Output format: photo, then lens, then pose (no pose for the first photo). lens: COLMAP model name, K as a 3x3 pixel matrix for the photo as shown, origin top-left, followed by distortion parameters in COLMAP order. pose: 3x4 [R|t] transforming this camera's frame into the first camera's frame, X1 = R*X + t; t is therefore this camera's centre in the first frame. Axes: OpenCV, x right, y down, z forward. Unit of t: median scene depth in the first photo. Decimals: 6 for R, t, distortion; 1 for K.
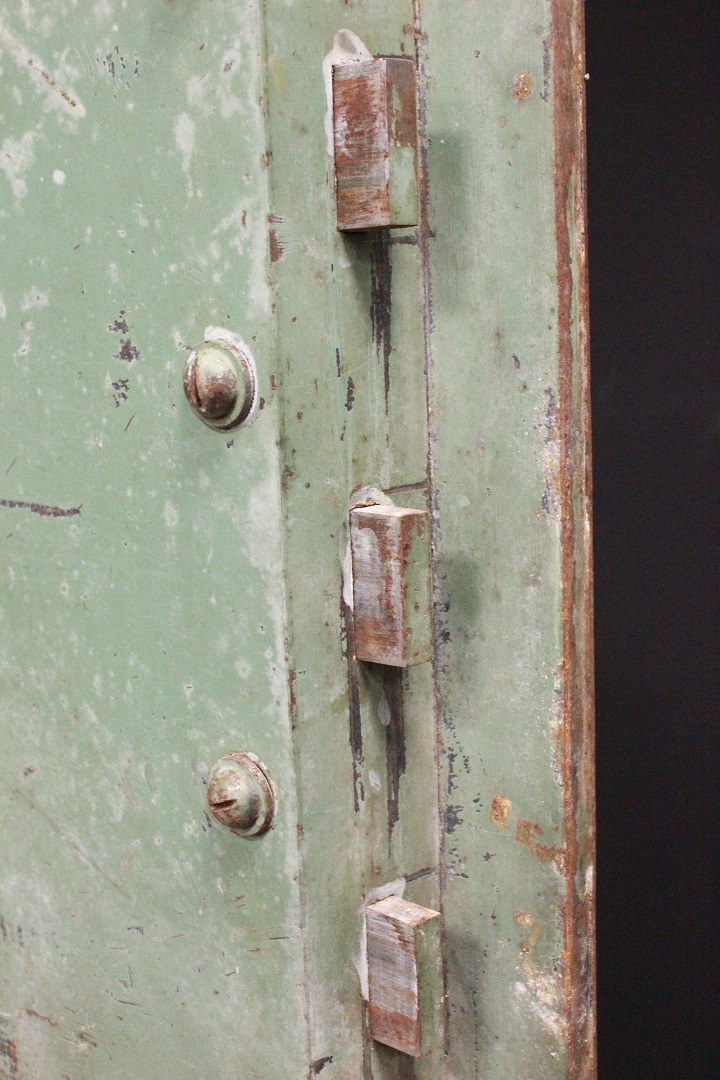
lens RADIAL K [[1342.3, 0, 360.1], [0, 1342.3, 542.1], [0, 0, 1]] dist [-0.067793, 0.000000]
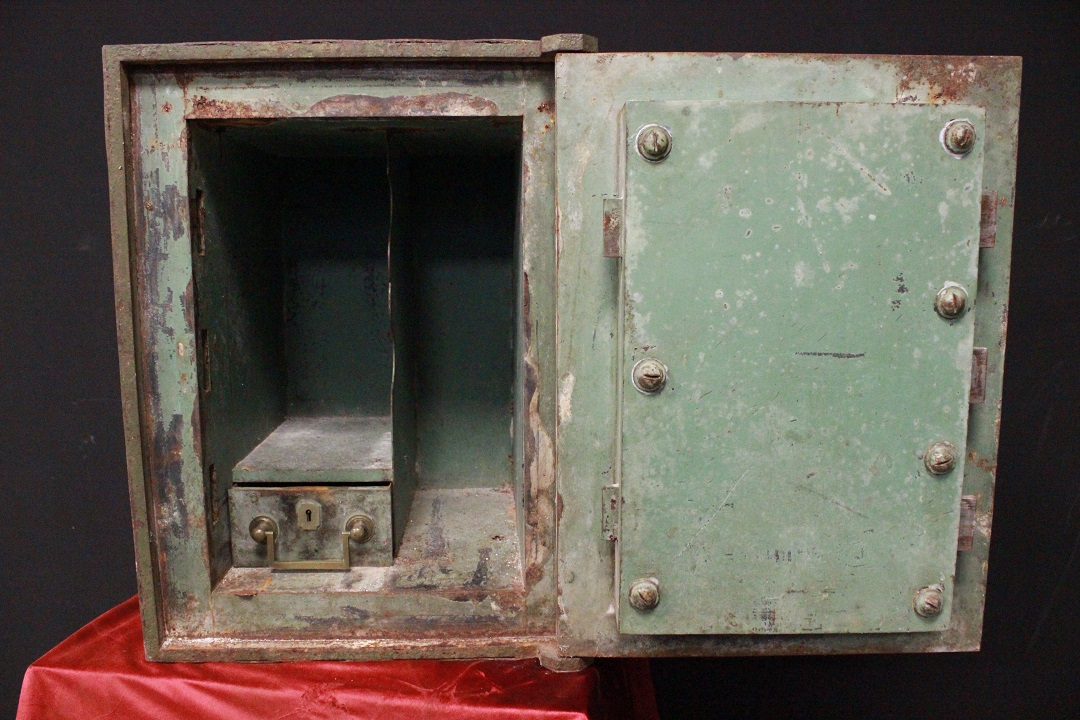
lens RADIAL K [[911.9, 0, 530.3], [0, 911.9, 376.7], [0, 0, 1]] dist [-0.155105, 0.104677]
pose [[0.802705, -0.053573, 0.593965, -1.724924], [0.074616, 0.997153, -0.010901, -0.011825], [-0.591690, 0.053070, 0.804417, 0.074469]]
